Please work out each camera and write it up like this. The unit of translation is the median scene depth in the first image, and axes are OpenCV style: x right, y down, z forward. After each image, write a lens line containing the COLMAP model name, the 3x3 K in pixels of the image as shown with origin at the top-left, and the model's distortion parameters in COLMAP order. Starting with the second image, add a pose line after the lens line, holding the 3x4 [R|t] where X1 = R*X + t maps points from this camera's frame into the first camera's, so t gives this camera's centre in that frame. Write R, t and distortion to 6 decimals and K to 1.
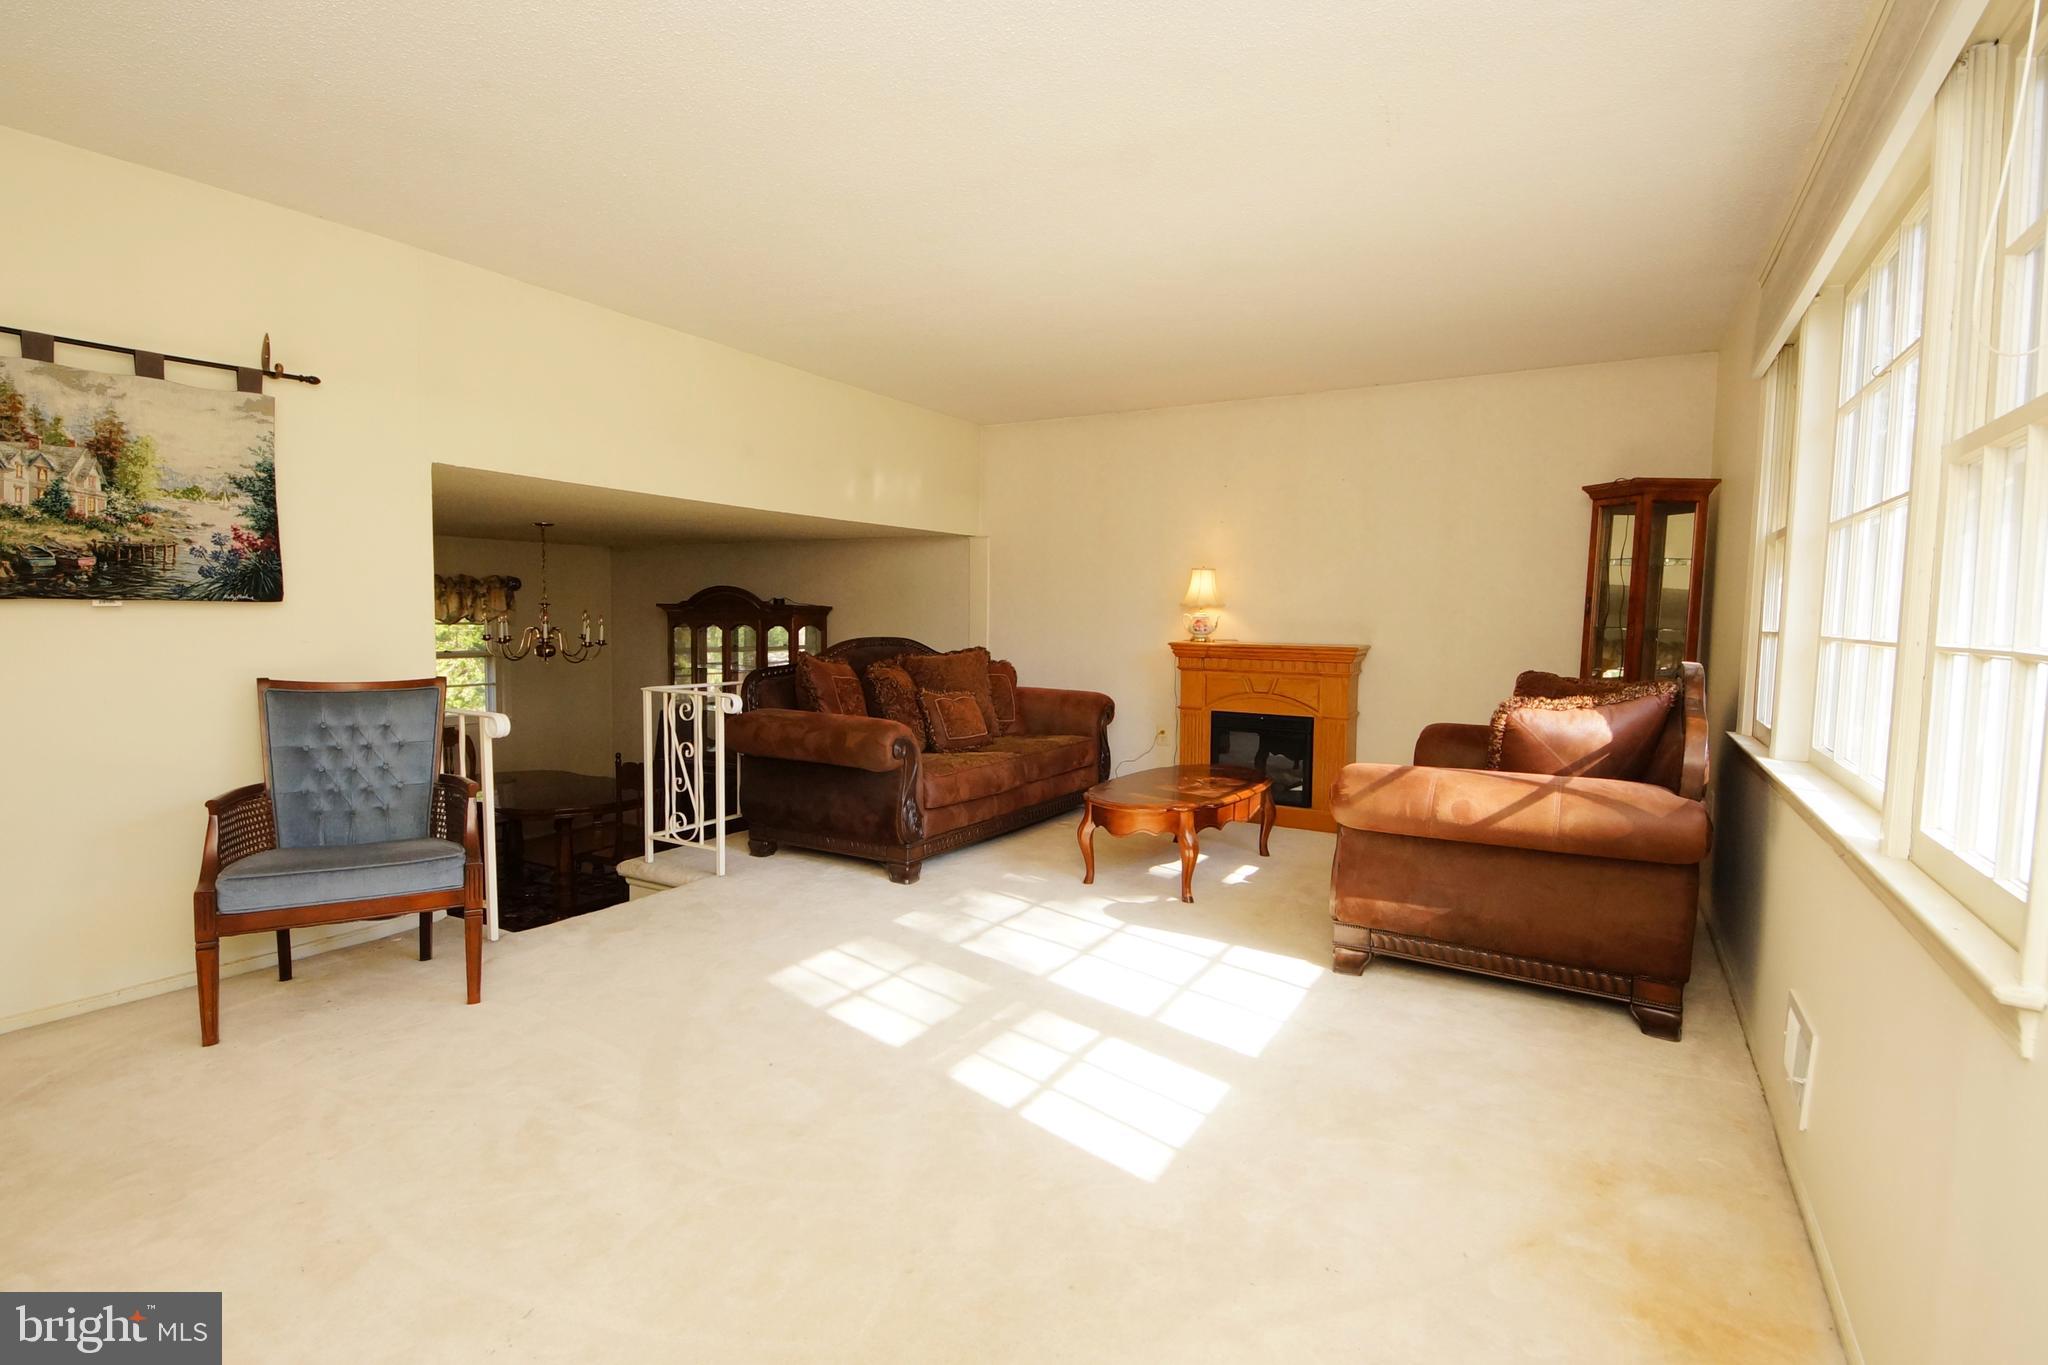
lens RADIAL K [[968.9, 0, 1029.6], [0, 968.9, 675.6], [0, 0, 1]] dist [0.026639, -0.025339]
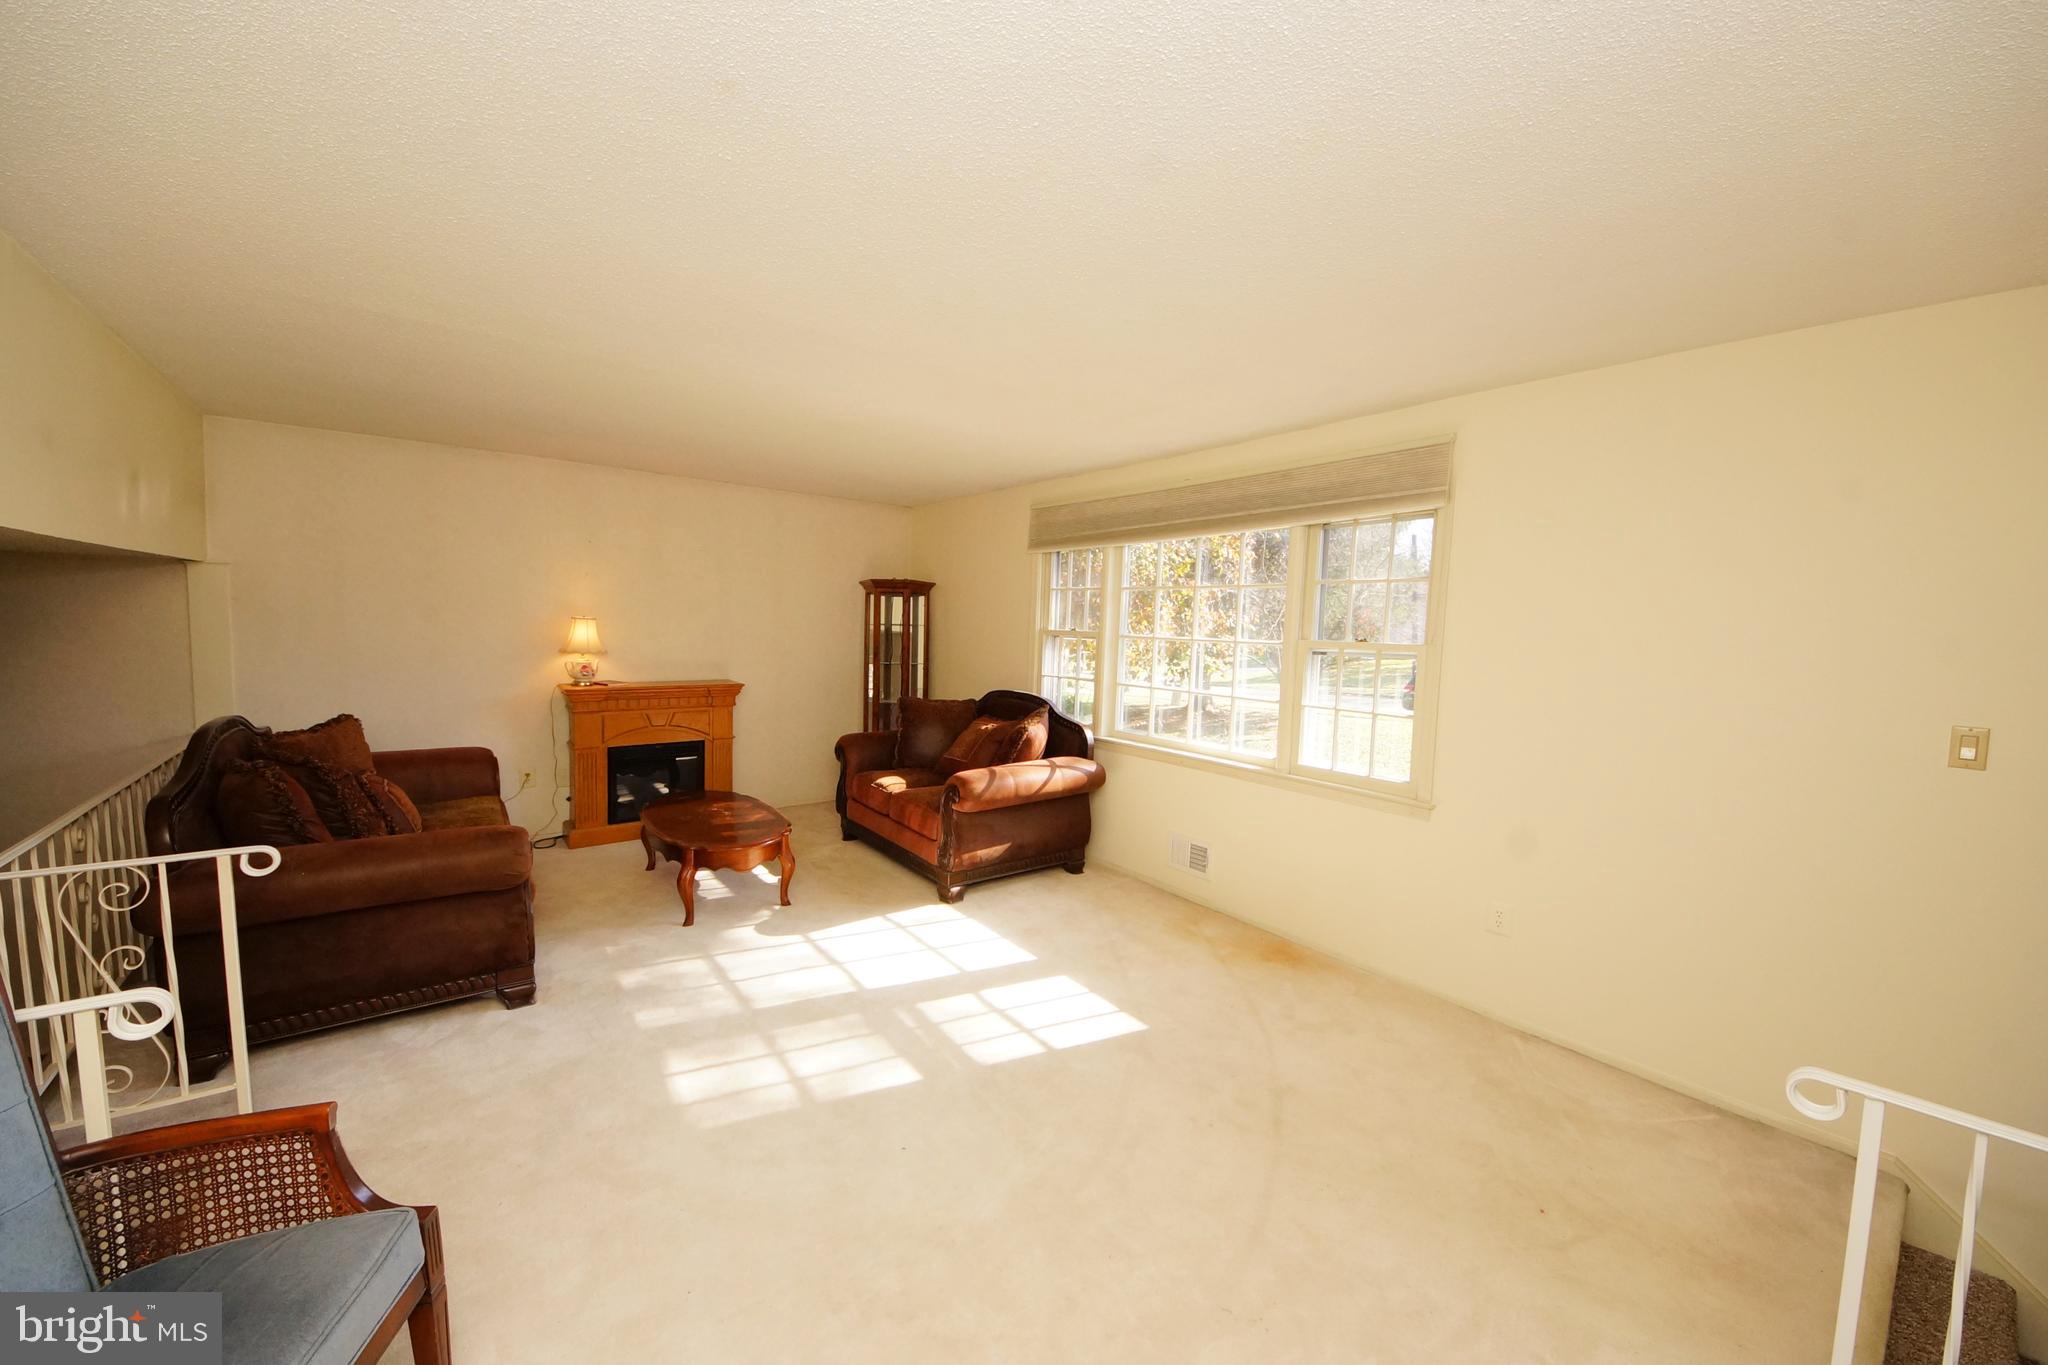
lens RADIAL K [[731.6, 0, 1034.7], [0, 731.6, 679.9], [0, 0, 1]] dist [0.019436, -0.013262]
pose [[0.372526, -0.074852, 0.924998, -0.769516], [0.039863, 0.997113, 0.064634, -0.144414], [-0.927165, 0.012795, 0.374434, 0.445072]]
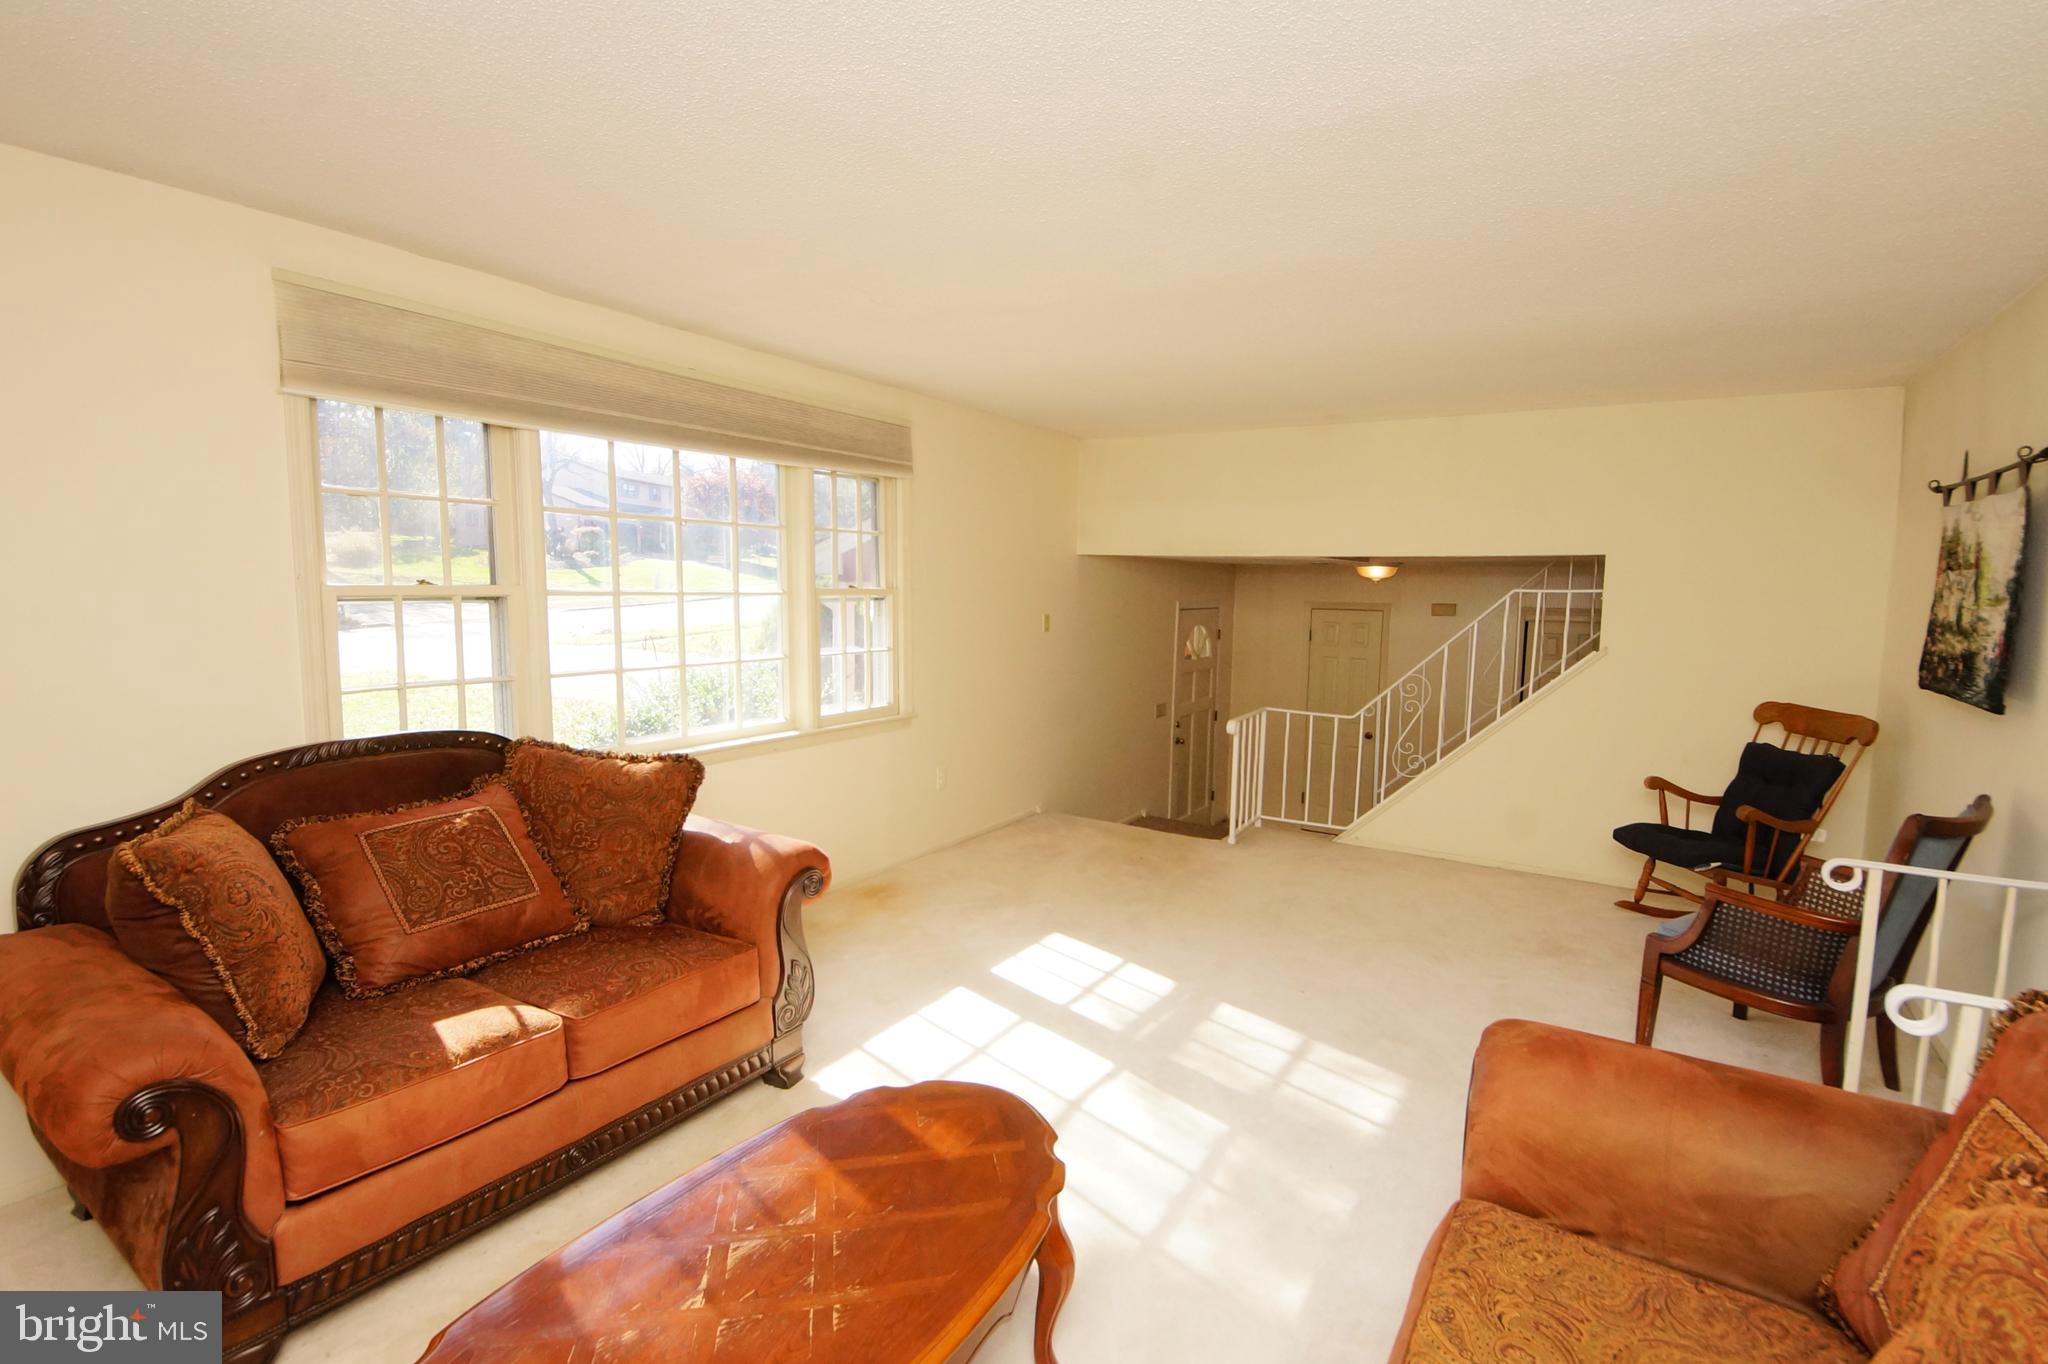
lens RADIAL K [[960.1, 0, 1019.9], [0, 960.1, 664.7], [0, 0, 1]] dist [0.040600, -0.034145]
pose [[-0.998096, -0.035980, 0.050103, 0.079027], [-0.027872, 0.987673, 0.154030, -0.234432], [-0.055027, 0.152341, -0.986795, 1.936352]]
